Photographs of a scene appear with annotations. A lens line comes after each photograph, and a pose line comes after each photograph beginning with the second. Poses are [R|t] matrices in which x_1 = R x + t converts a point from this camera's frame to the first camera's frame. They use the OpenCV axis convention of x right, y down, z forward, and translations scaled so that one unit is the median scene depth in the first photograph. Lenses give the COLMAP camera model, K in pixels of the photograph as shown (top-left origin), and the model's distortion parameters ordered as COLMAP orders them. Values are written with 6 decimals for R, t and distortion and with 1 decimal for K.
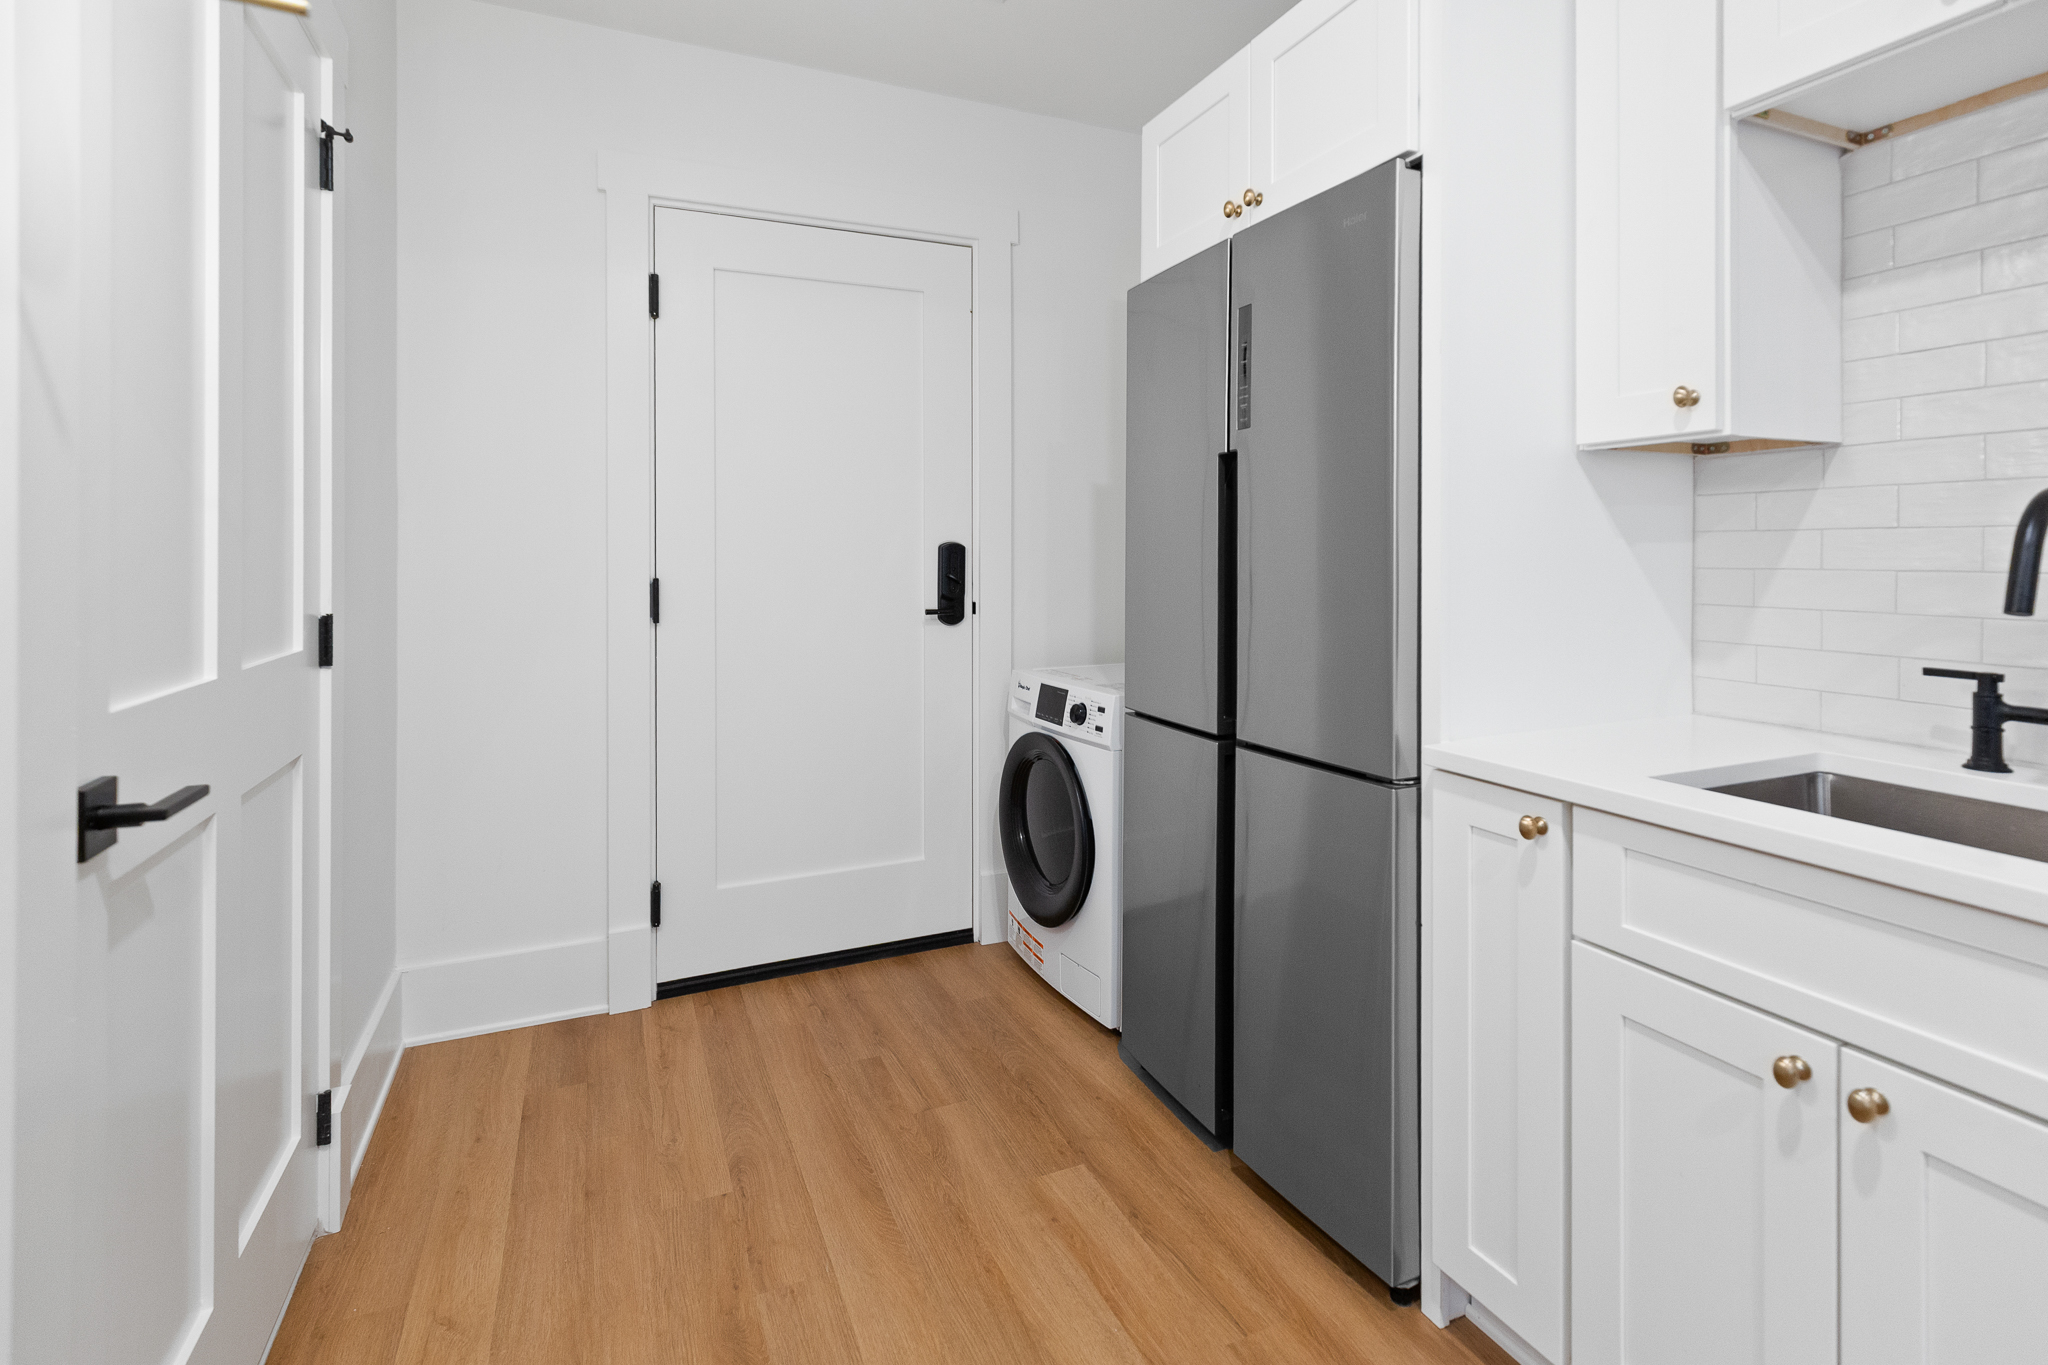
lens RADIAL K [[1022.6, 0, 1072.4], [0, 1022.6, 553.4], [0, 0, 1]] dist [0.000929, 0.000068]
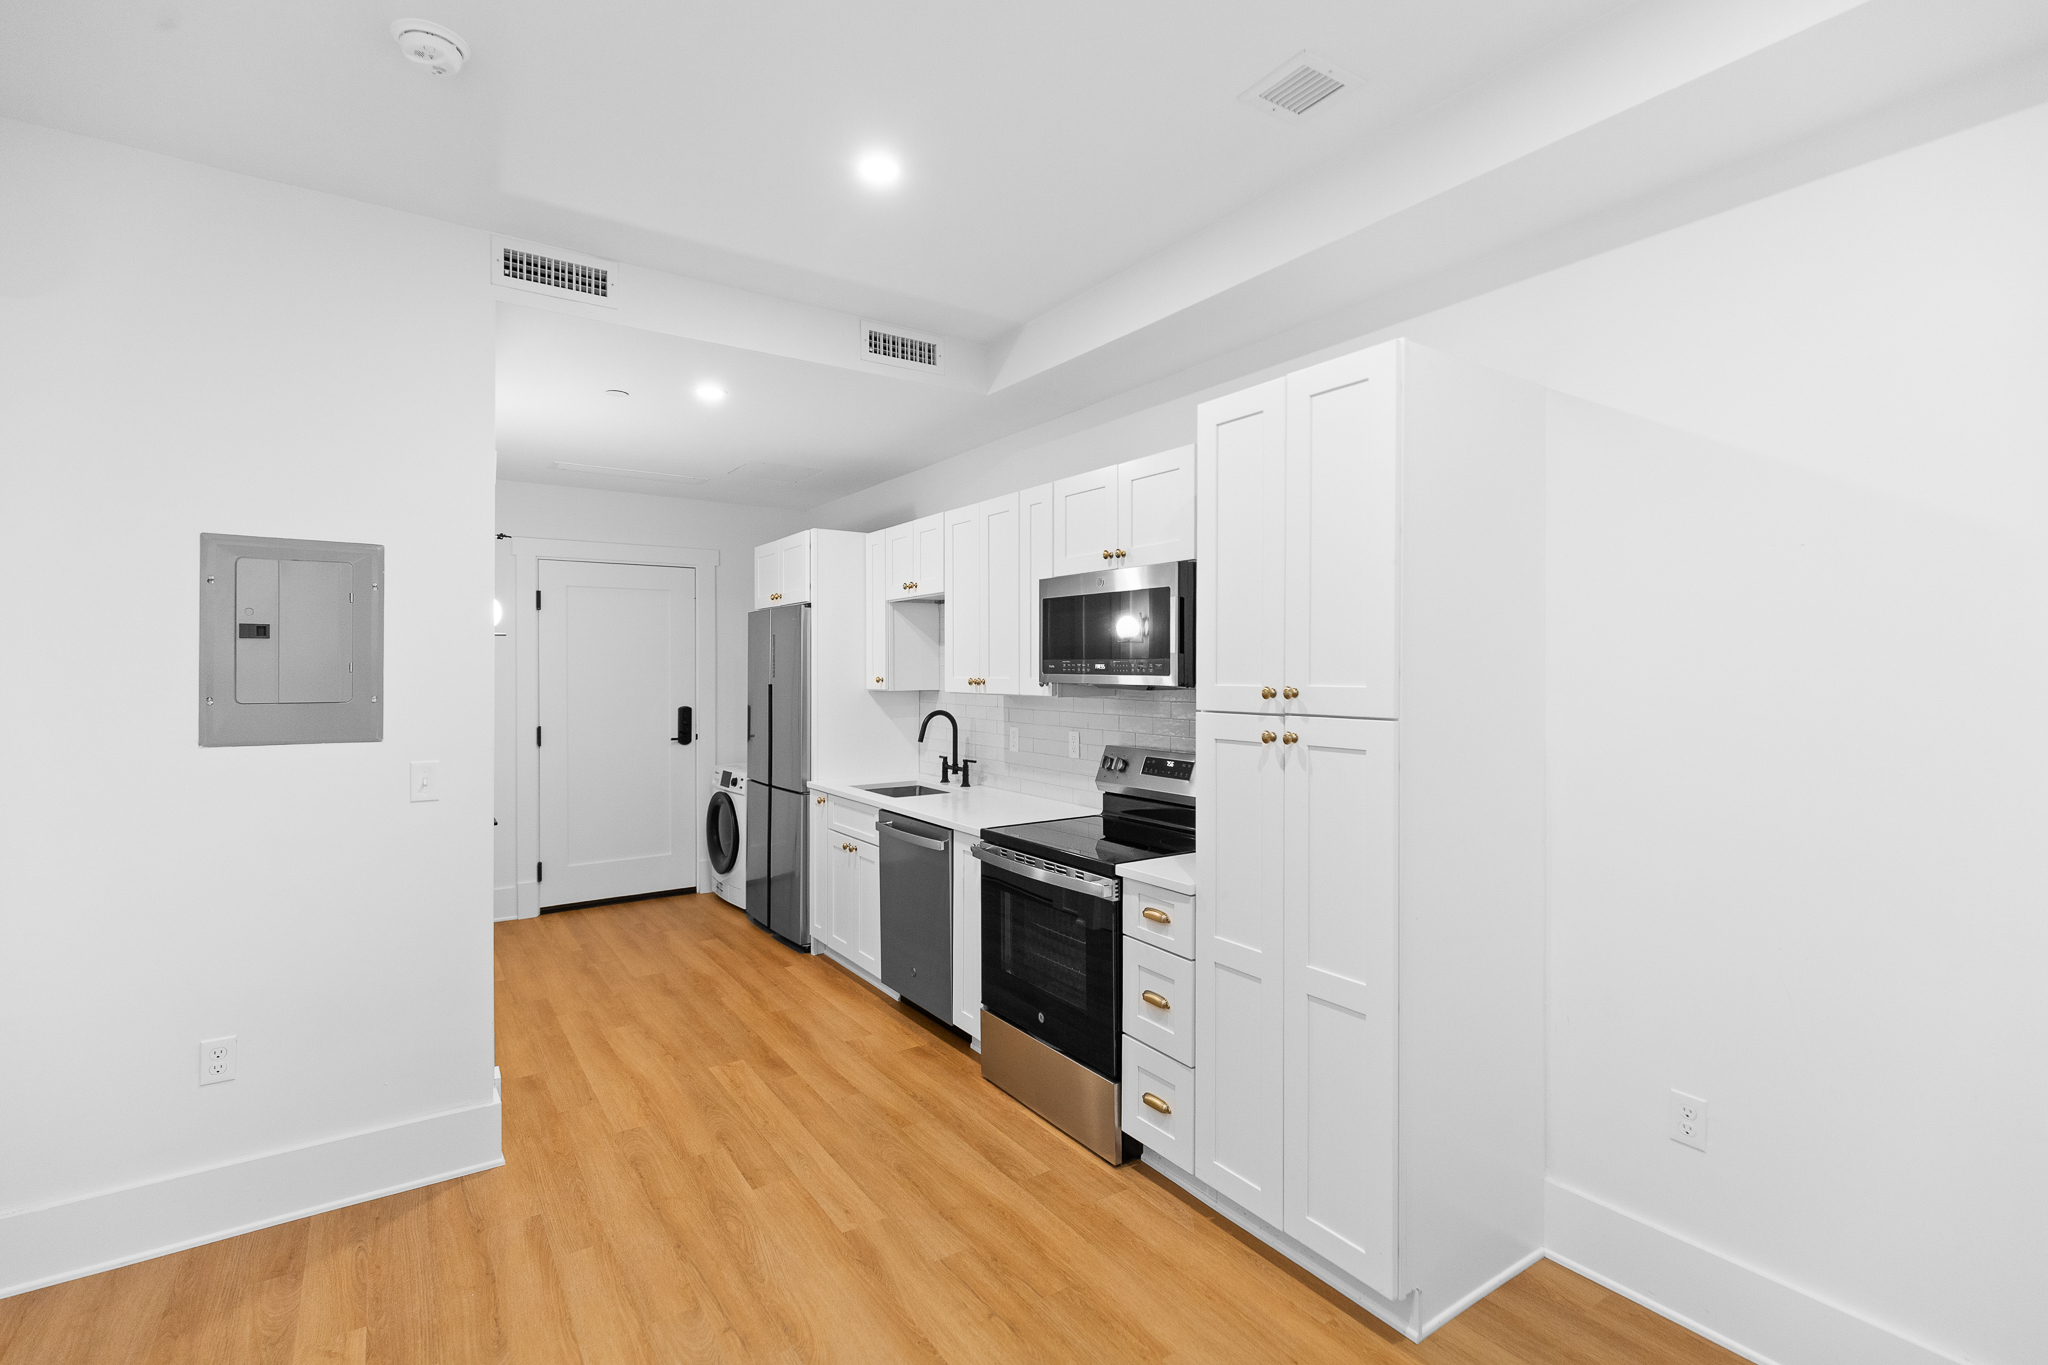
lens RADIAL K [[956.4, 0, 1080.5], [0, 956.4, 669.6], [0, 0, 1]] dist [0.001326, -0.000027]
pose [[0.981231, 0.000854, 0.192834, 0.367566], [-0.001662, 0.999990, 0.004031, -0.116281], [-0.192829, -0.004275, 0.981223, -1.345207]]
